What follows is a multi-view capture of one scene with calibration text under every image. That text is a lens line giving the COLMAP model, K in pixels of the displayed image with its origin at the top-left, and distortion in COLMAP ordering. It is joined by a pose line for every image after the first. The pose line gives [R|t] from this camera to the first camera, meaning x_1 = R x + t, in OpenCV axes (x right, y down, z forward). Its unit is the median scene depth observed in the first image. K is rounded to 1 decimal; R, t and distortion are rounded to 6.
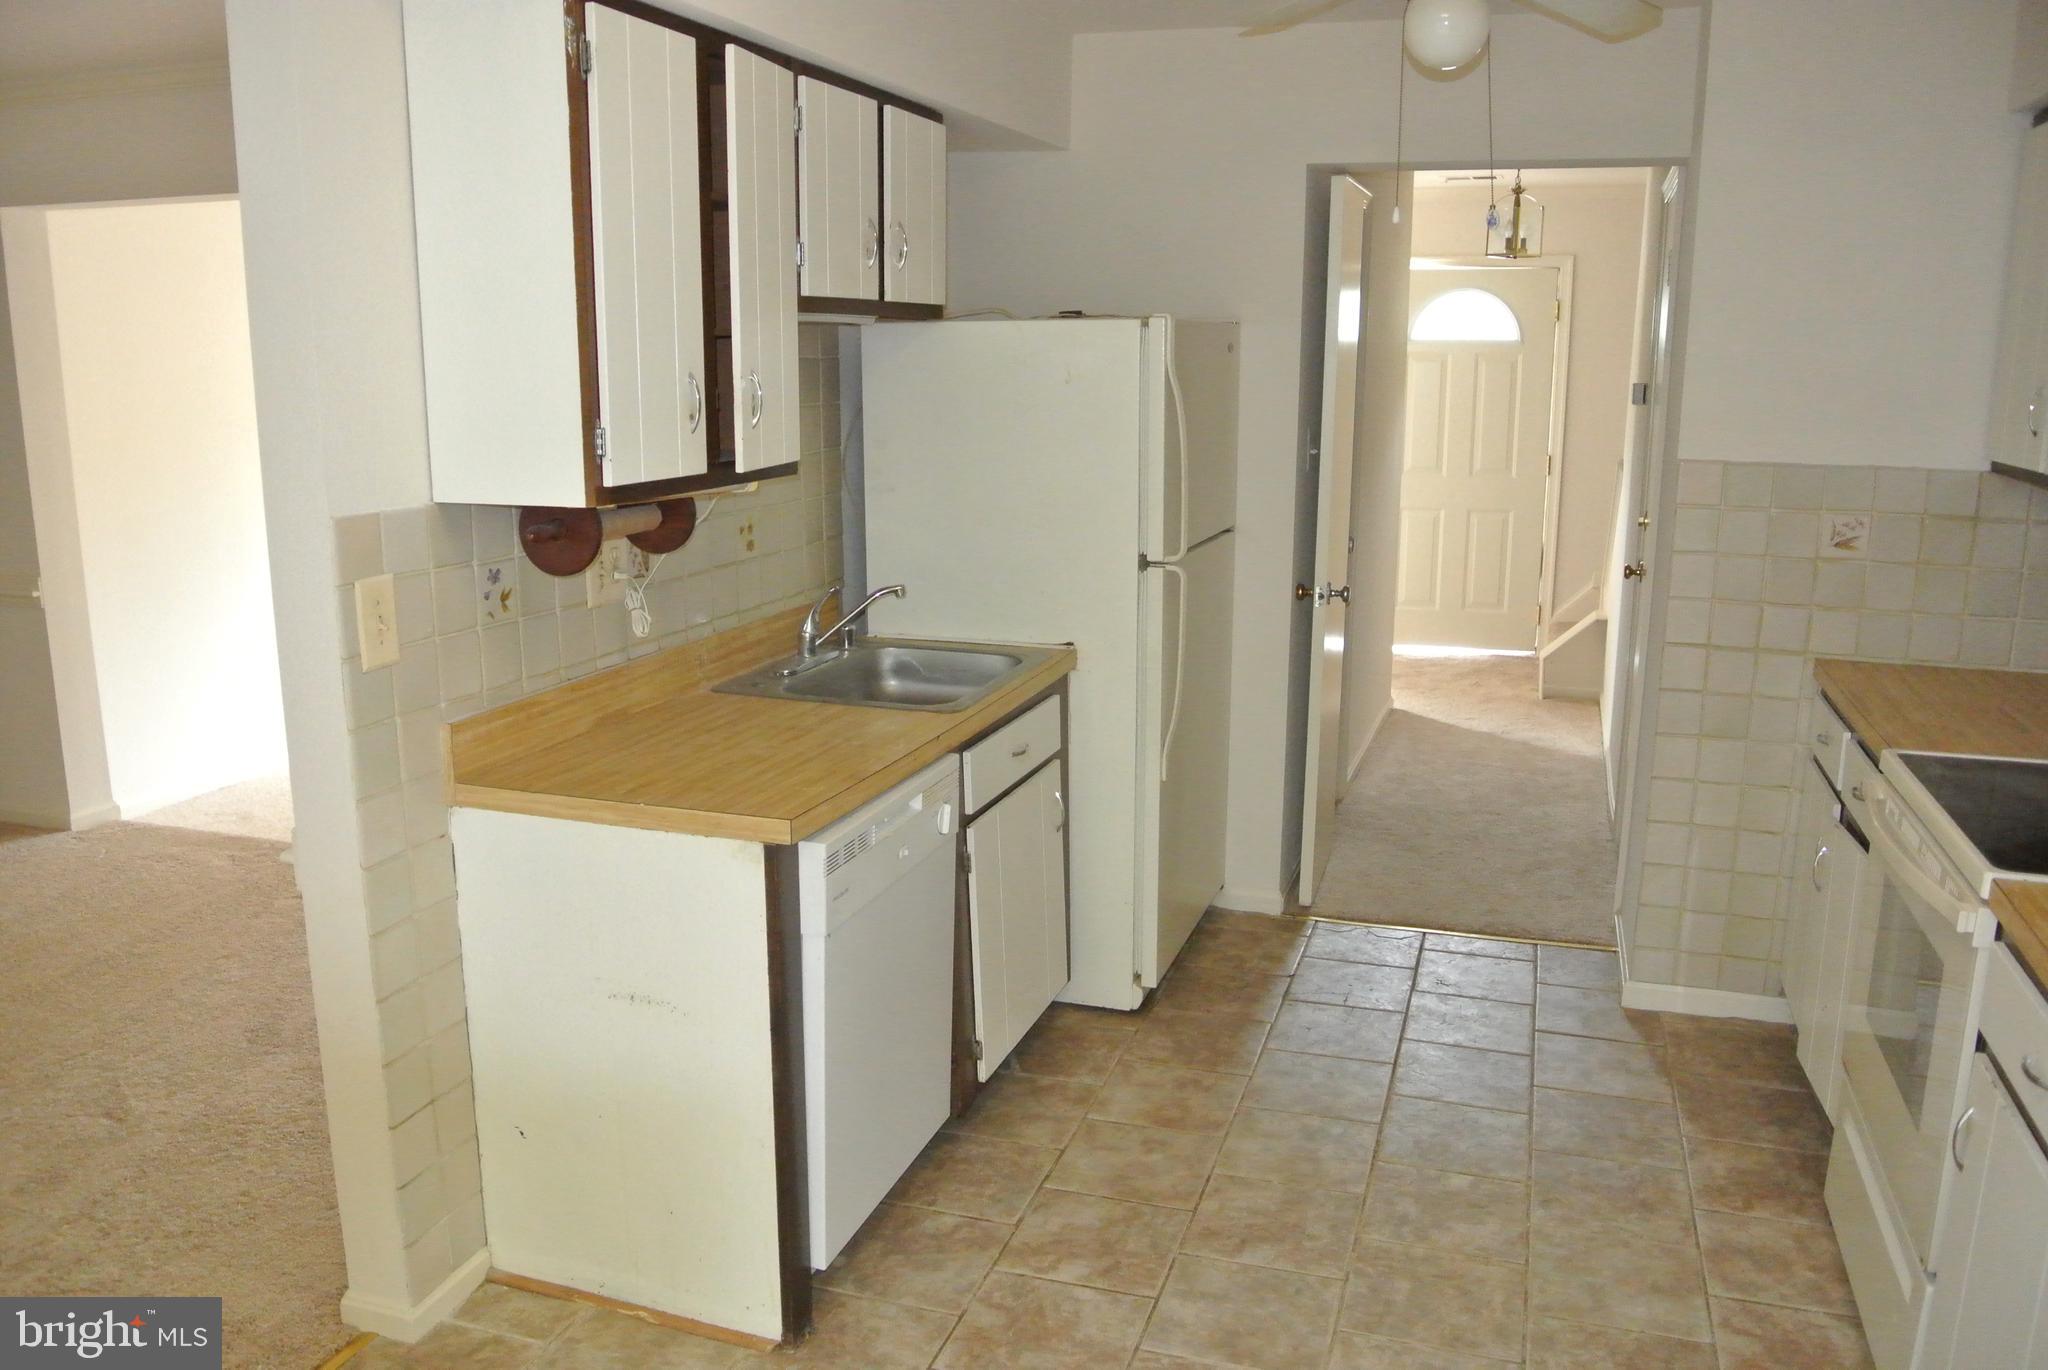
lens RADIAL K [[1585.9, 0, 1023.1], [0, 1585.9, 693.9], [0, 0, 1]] dist [-0.078461, 0.008704]
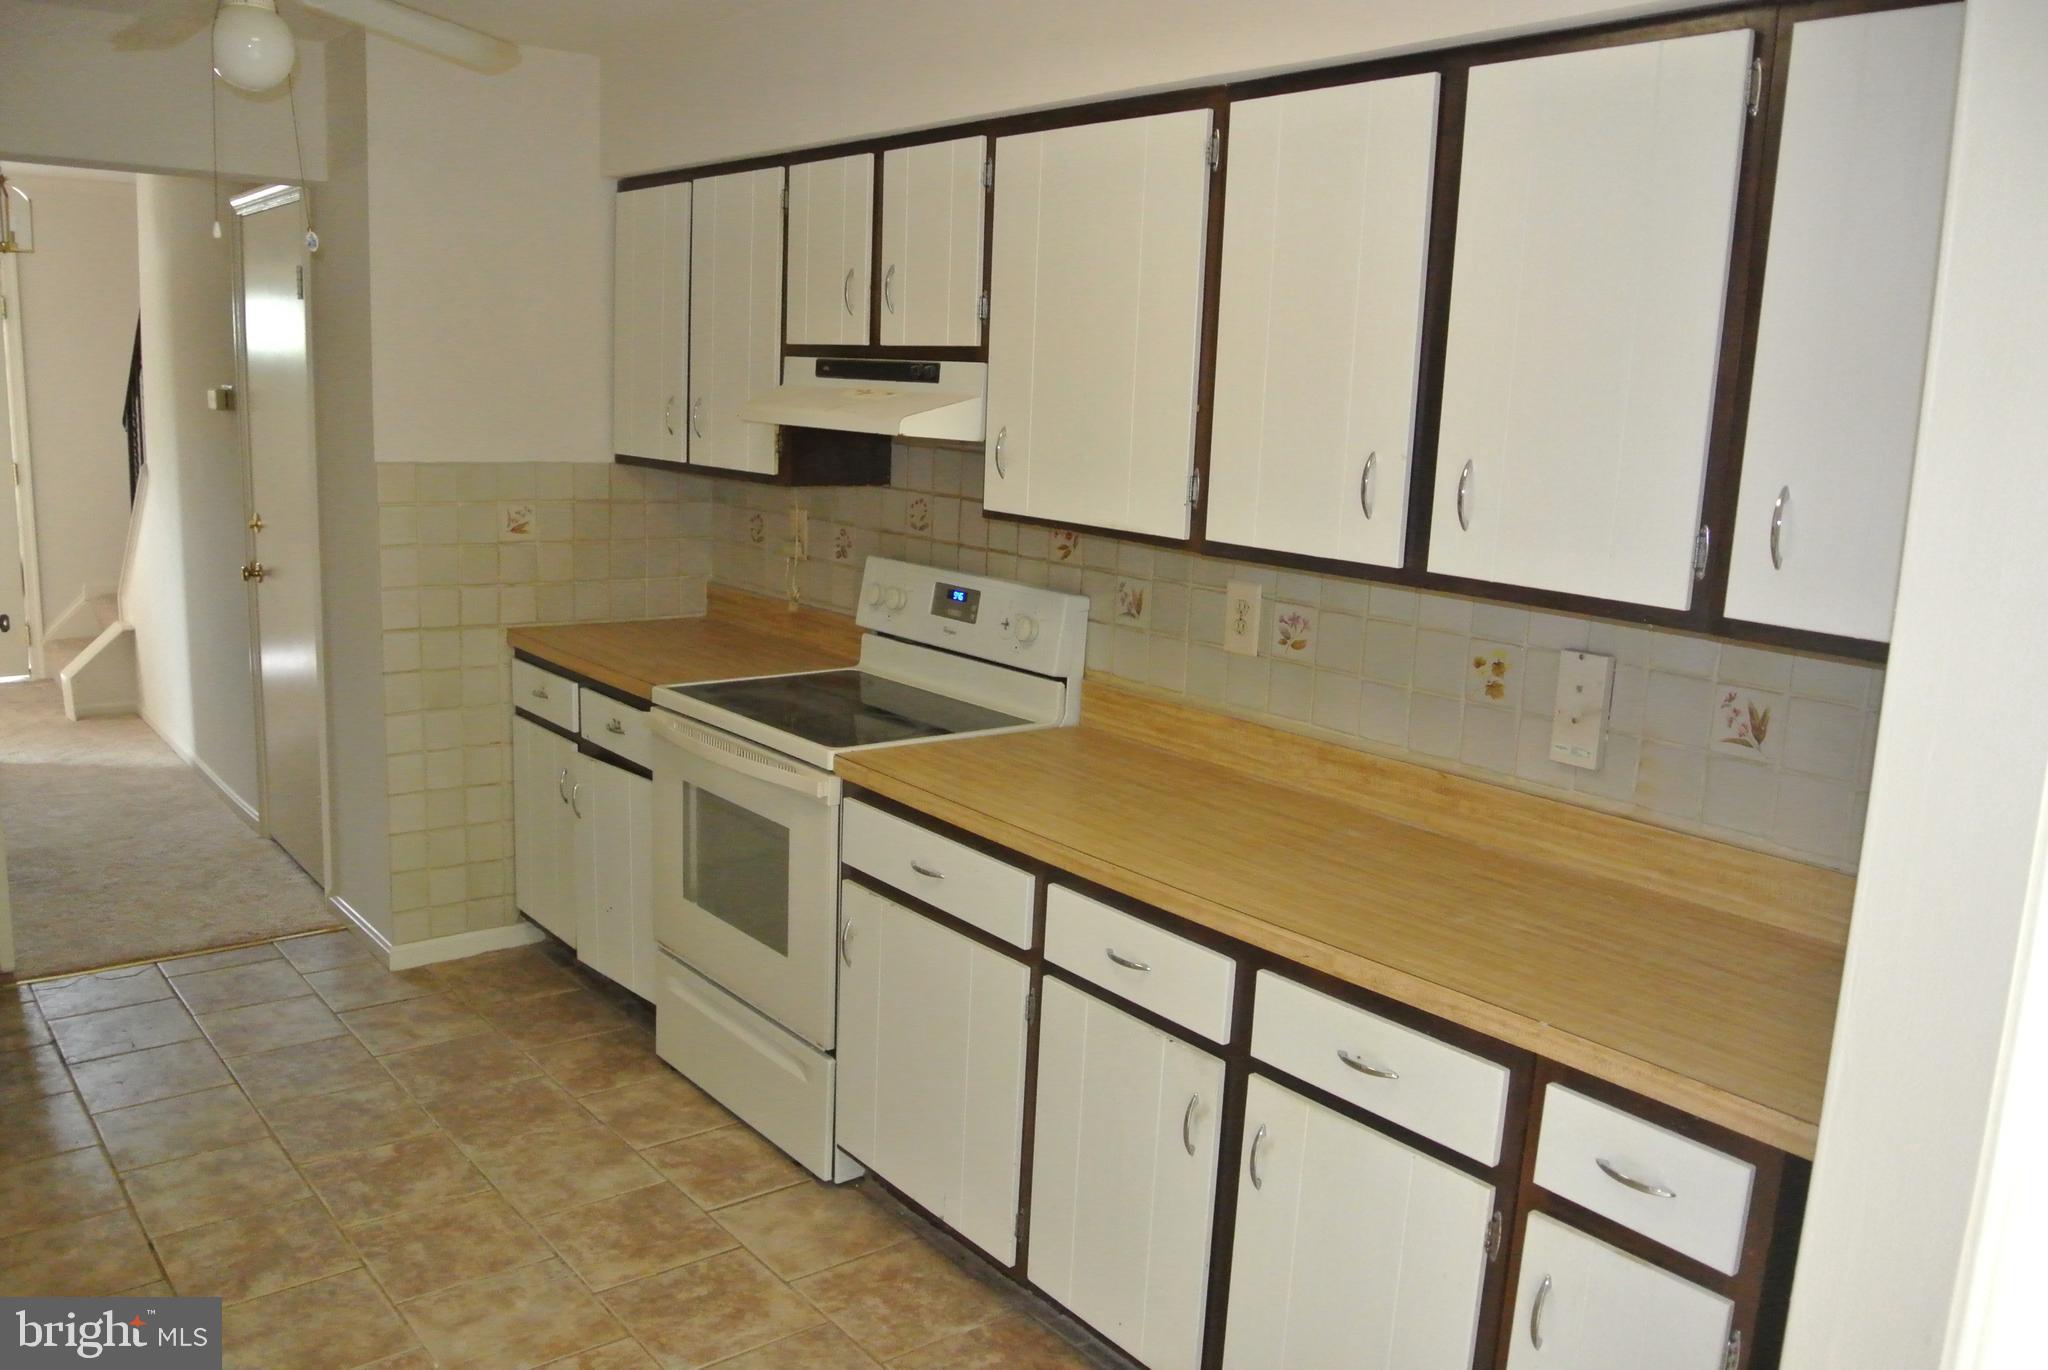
lens RADIAL K [[1585.9, 0, 1022.6], [0, 1585.9, 684.8], [0, 0, 1]] dist [-0.078461, 0.008704]
pose [[0.534941, -0.136610, 0.833772, -0.285380], [0.138688, 0.987654, 0.072842, -0.014158], [-0.833429, 0.076667, 0.547283, 0.039422]]
